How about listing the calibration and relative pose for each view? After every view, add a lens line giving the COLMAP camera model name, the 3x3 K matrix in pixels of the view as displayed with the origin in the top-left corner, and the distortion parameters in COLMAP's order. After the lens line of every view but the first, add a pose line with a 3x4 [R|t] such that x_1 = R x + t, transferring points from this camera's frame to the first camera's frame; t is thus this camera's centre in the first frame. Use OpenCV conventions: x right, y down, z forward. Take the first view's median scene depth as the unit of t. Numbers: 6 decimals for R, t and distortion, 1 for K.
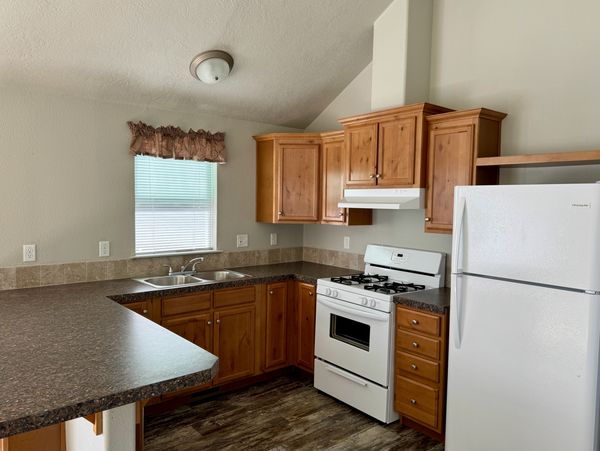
lens RADIAL K [[455.8, 0, 300.0], [0, 455.8, 225.5], [0, 0, 1]] dist [0.133254, -0.216735]
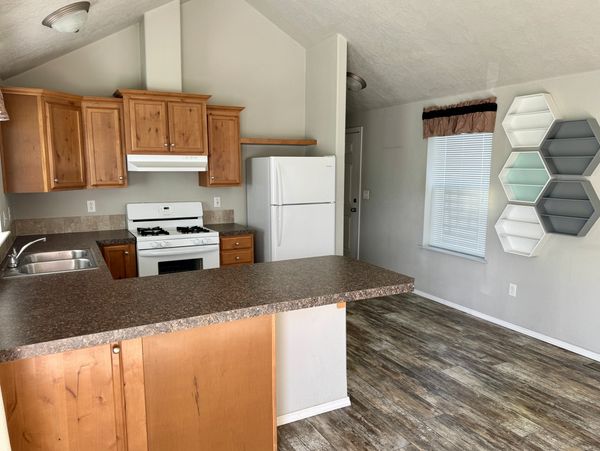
lens RADIAL K [[455.8, 0, 300.0], [0, 455.8, 225.5], [0, 0, 1]] dist [0.133254, -0.216735]
pose [[0.195670, -0.146636, 0.969645, -0.979923], [0.060873, 0.988667, 0.137229, -0.040533], [-0.978779, 0.032173, 0.202378, 0.395122]]
